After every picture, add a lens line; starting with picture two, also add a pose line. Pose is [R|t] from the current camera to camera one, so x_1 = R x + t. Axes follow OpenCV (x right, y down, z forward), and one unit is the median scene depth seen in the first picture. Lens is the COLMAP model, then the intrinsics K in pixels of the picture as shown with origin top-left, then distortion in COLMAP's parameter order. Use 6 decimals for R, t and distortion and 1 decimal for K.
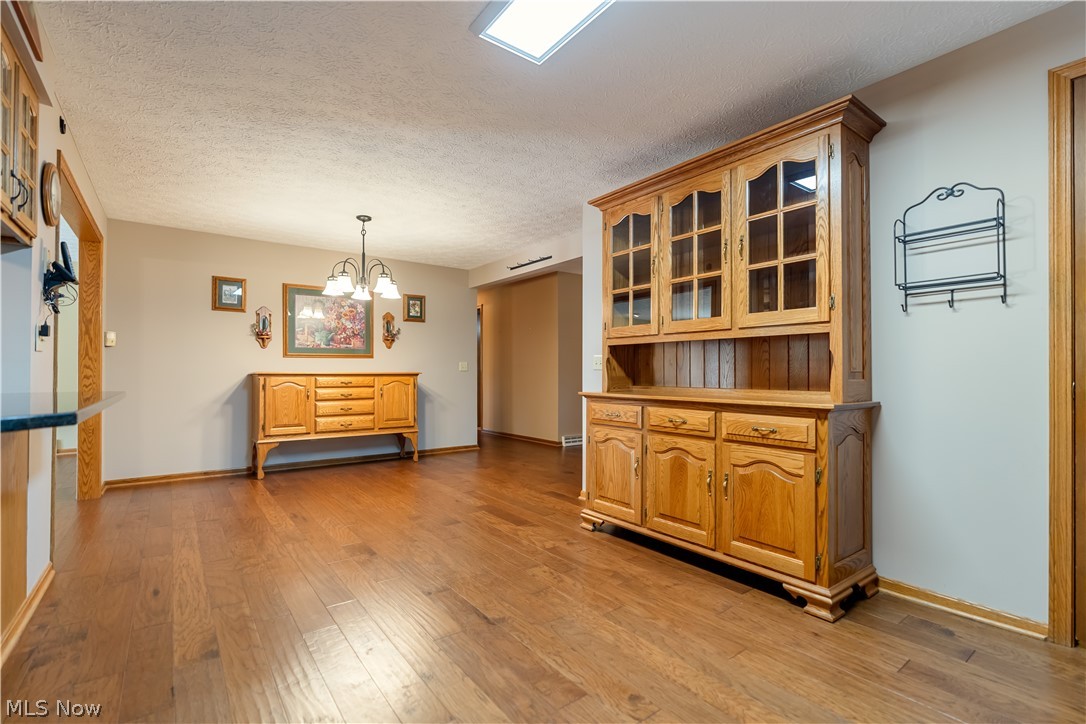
lens RADIAL K [[494.1, 0, 544.2], [0, 494.1, 366.5], [0, 0, 1]] dist [-0.001964, -0.000200]
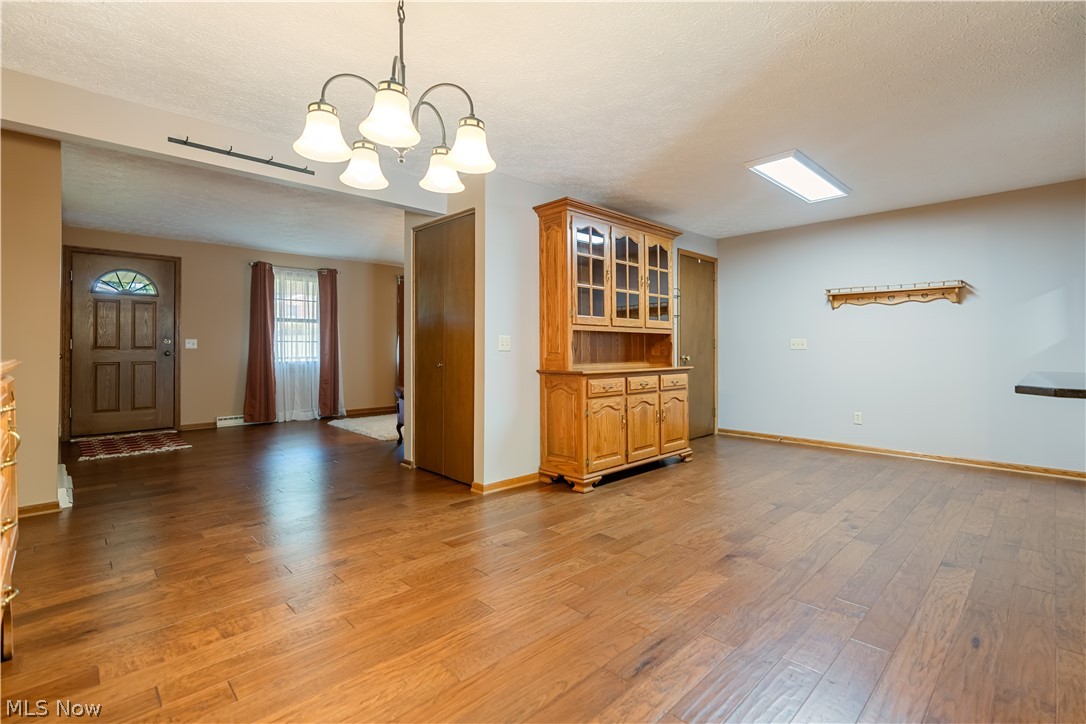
lens RADIAL K [[495.5, 0, 543.5], [0, 495.5, 342.9], [0, 0, 1]] dist [-0.004558, -0.001419]
pose [[-0.116862, 0.010831, 0.993089, -1.220695], [-0.010295, 0.999874, -0.012116, 0.001721], [-0.993095, -0.011640, -0.116735, 1.458826]]
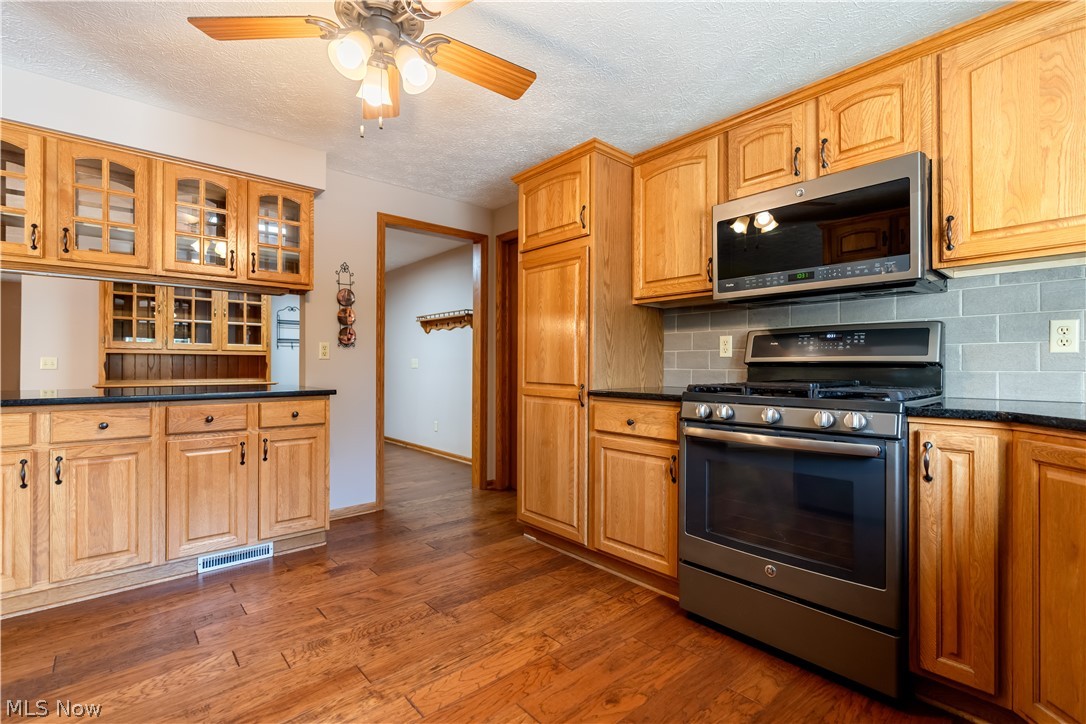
lens RADIAL K [[494.1, 0, 544.2], [0, 494.1, 366.5], [0, 0, 1]] dist [-0.001964, -0.000200]
pose [[-0.079841, 0.003100, 0.996803, -1.728498], [-0.008751, 0.999954, -0.003811, -0.009423], [-0.996769, -0.009027, -0.079811, -0.206106]]
